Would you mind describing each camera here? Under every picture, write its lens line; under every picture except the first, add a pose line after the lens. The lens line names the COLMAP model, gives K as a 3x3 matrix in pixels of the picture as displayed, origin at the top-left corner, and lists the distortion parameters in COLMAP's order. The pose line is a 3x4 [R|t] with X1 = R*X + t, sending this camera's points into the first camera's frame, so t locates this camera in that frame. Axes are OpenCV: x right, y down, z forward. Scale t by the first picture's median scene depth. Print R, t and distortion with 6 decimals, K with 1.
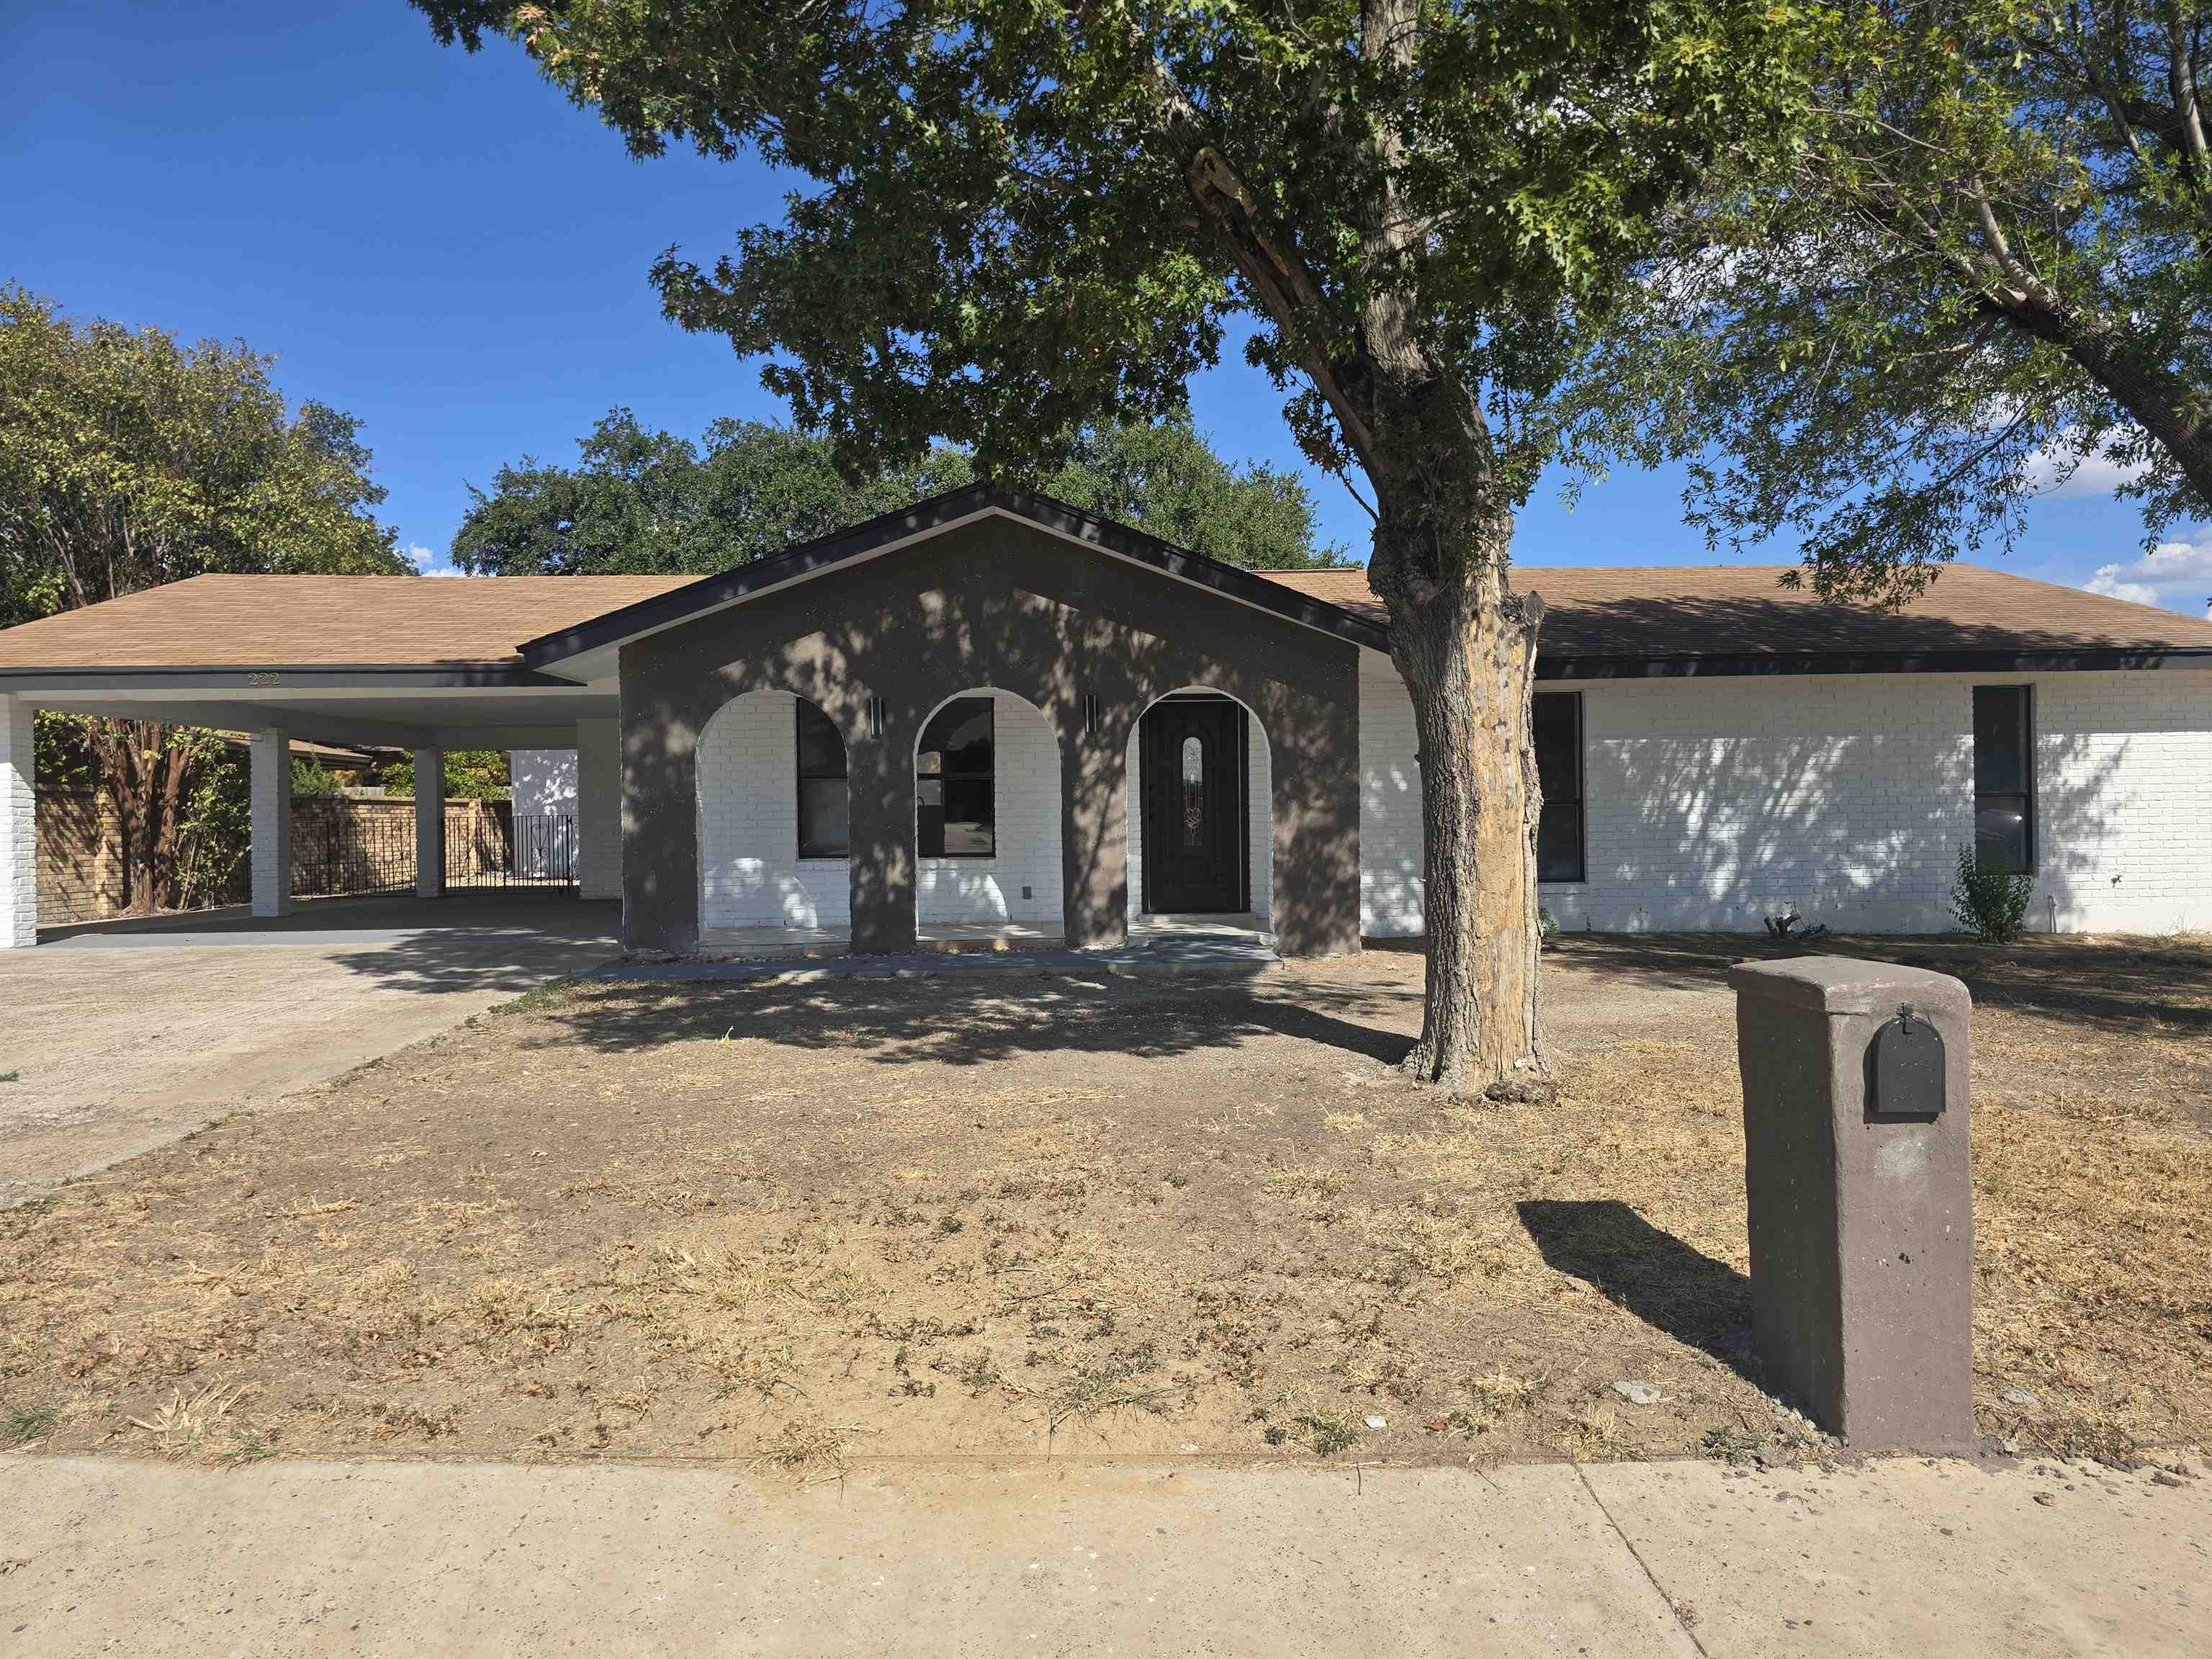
lens RADIAL K [[1503.1, 0, 1153.8], [0, 1503.1, 896.9], [0, 0, 1]] dist [0.062606, -0.033220]
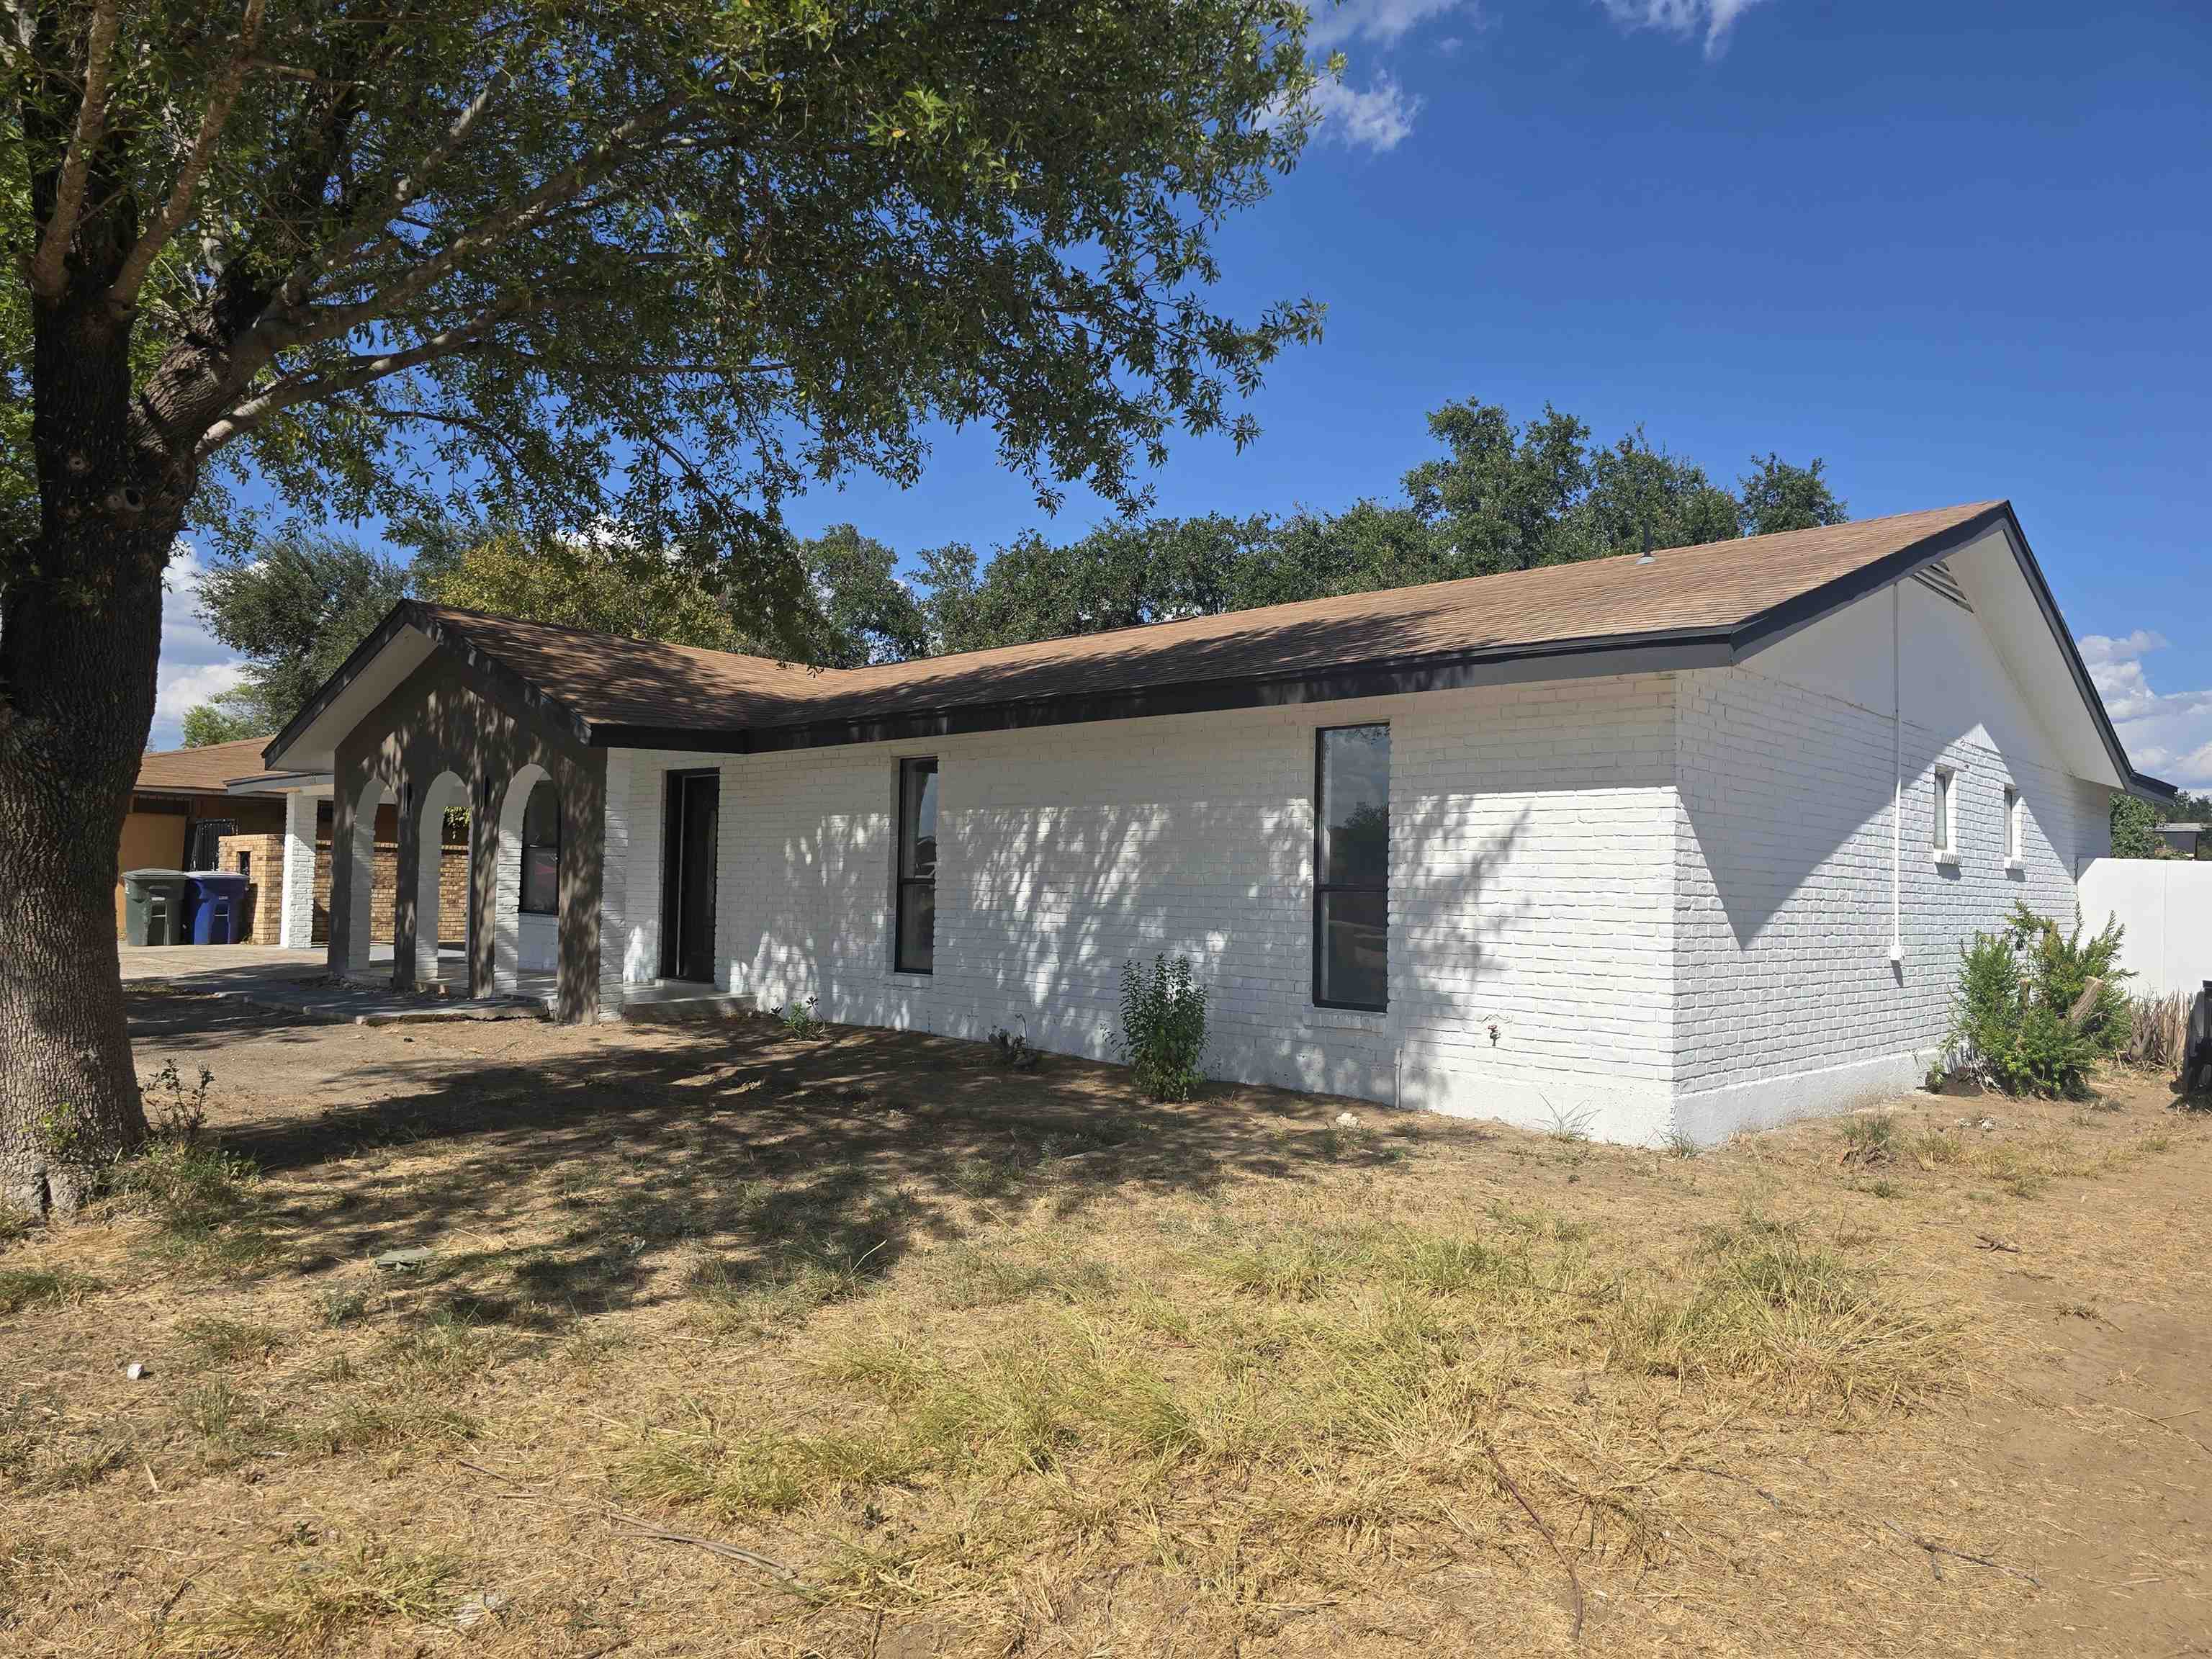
lens RADIAL K [[1503.1, 0, 1114.0], [0, 1503.1, 833.2], [0, 0, 1]] dist [0.062606, -0.033220]
pose [[0.696563, 0.002748, -0.717491, 1.098817], [-0.062686, 0.996402, -0.057041, -0.052997], [0.714752, 0.084709, 0.694229, 0.539180]]
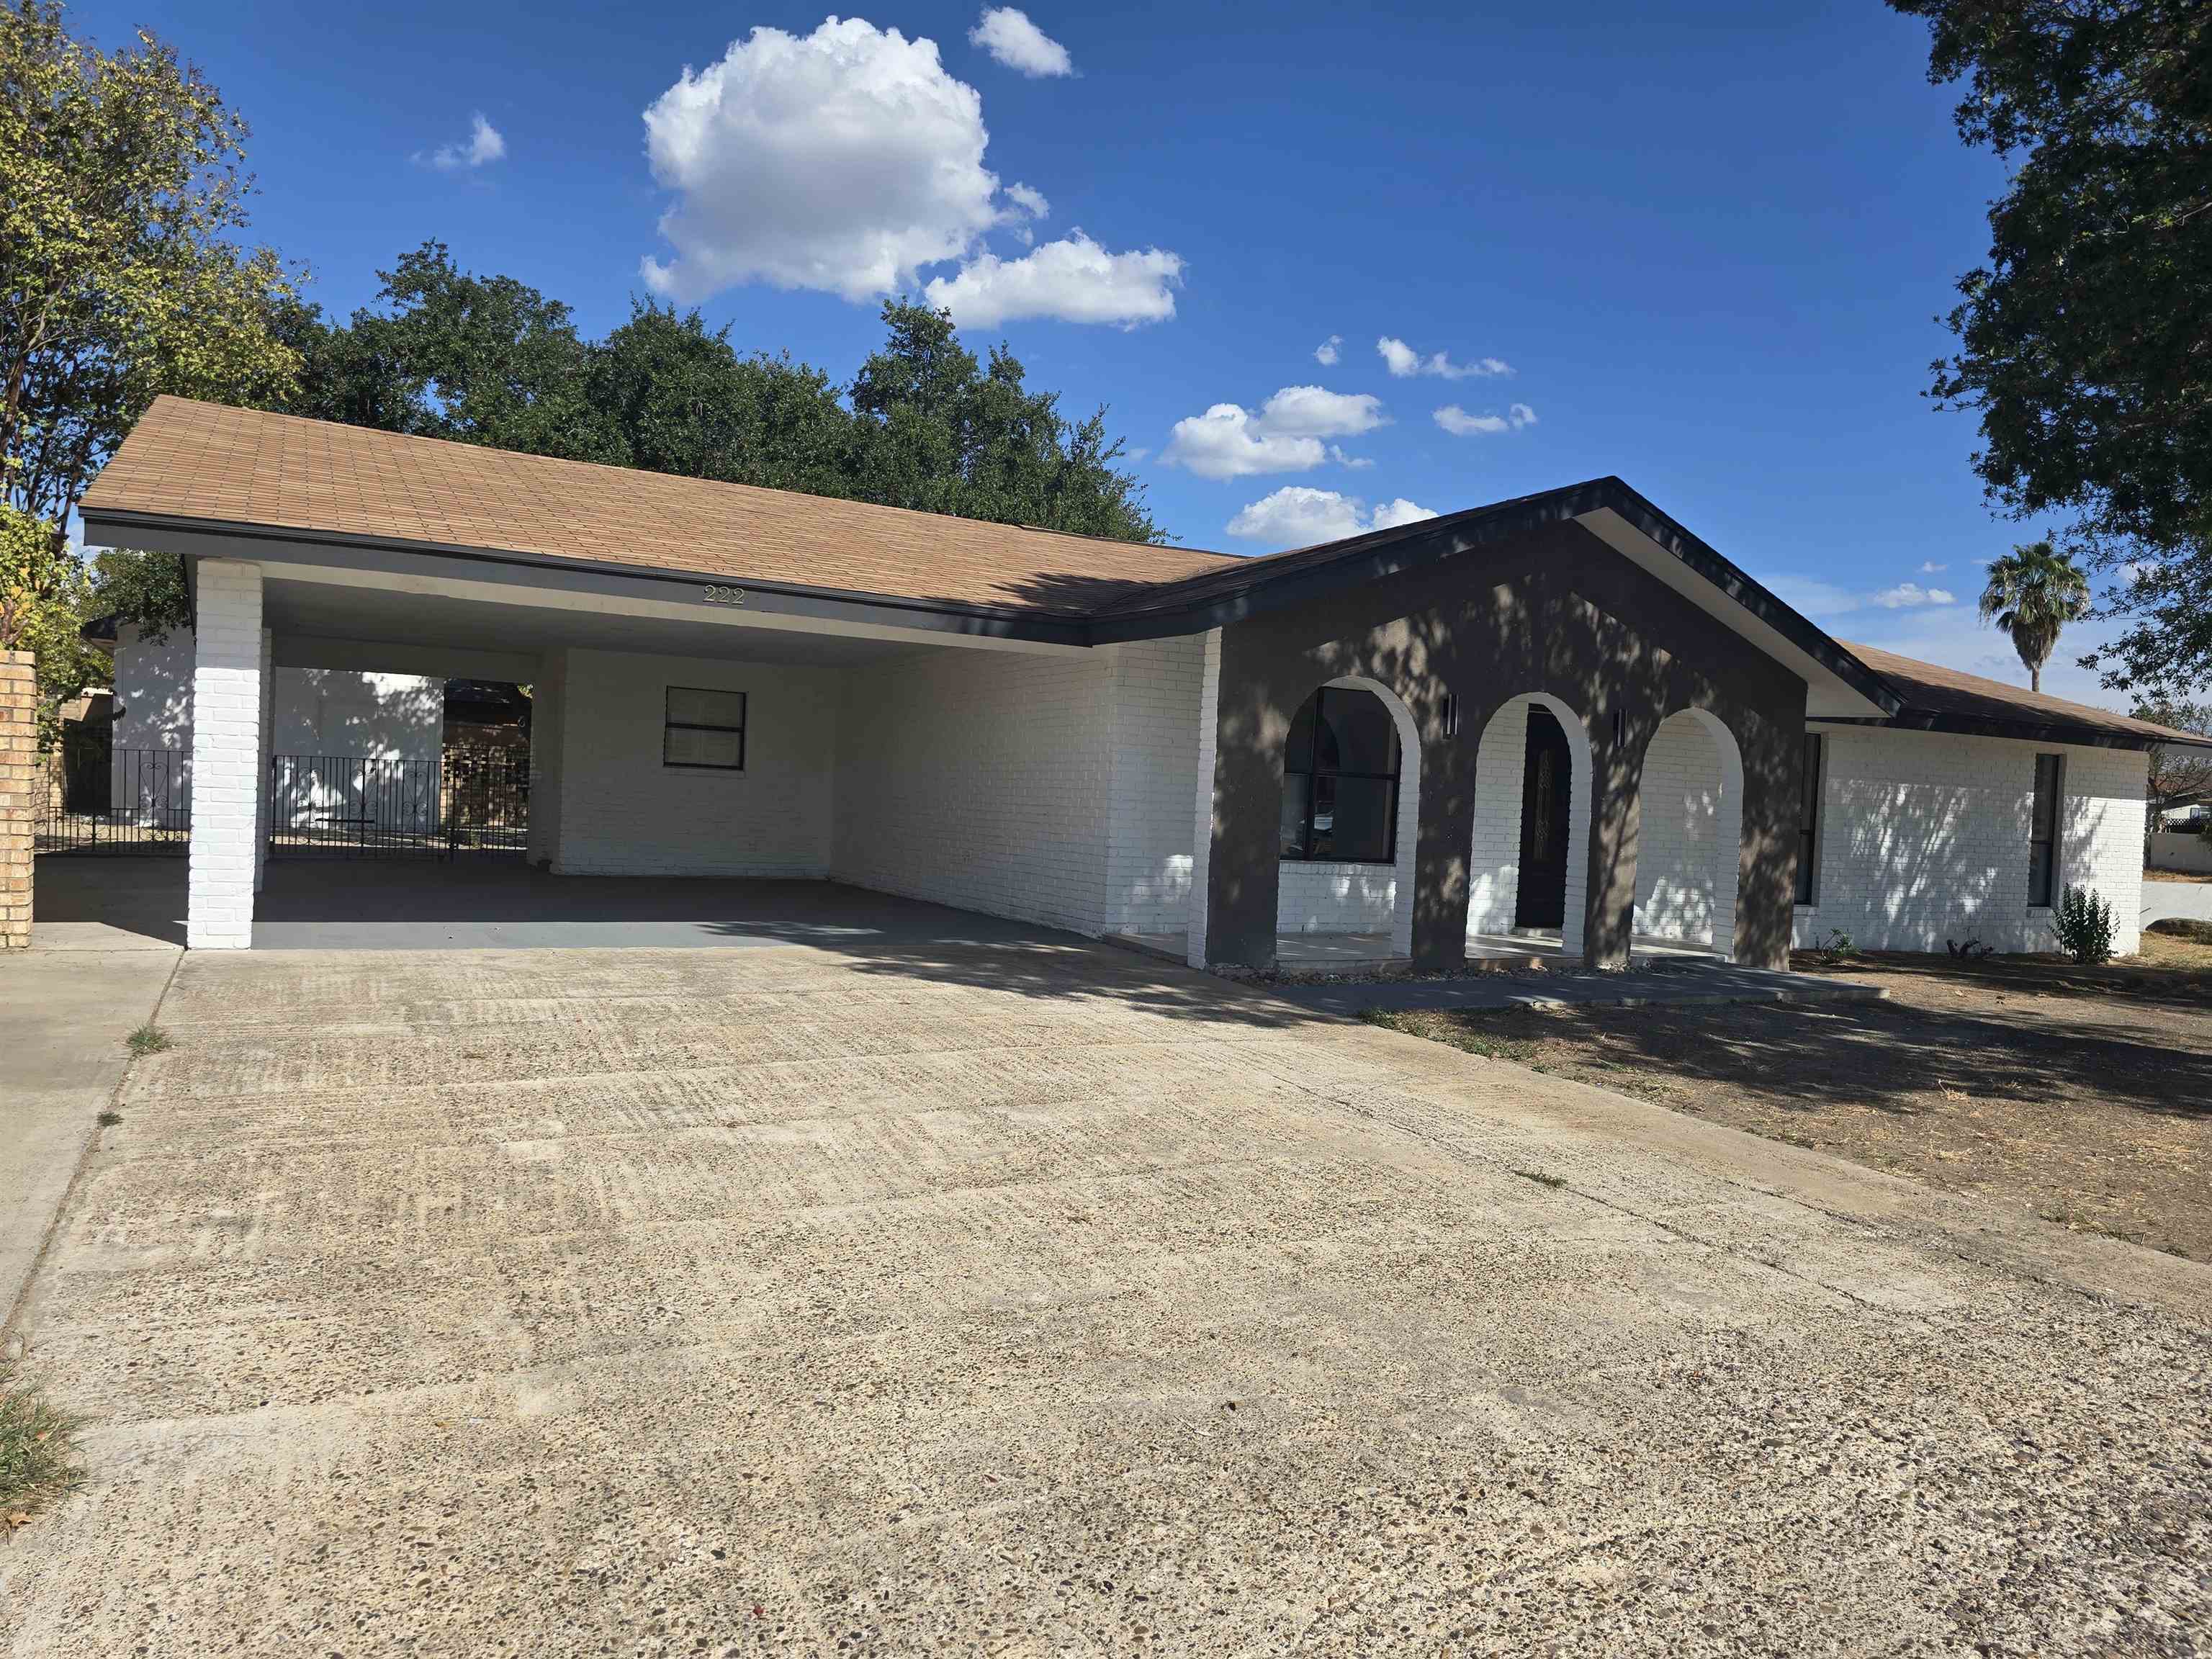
lens RADIAL K [[1503.1, 0, 1162.3], [0, 1503.1, 842.7], [0, 0, 1]] dist [0.062606, -0.033220]
pose [[0.888290, 0.041549, 0.457400, -0.744159], [-0.034967, 0.999127, -0.022850, -0.014393], [-0.457950, 0.004303, 0.888967, 0.258042]]
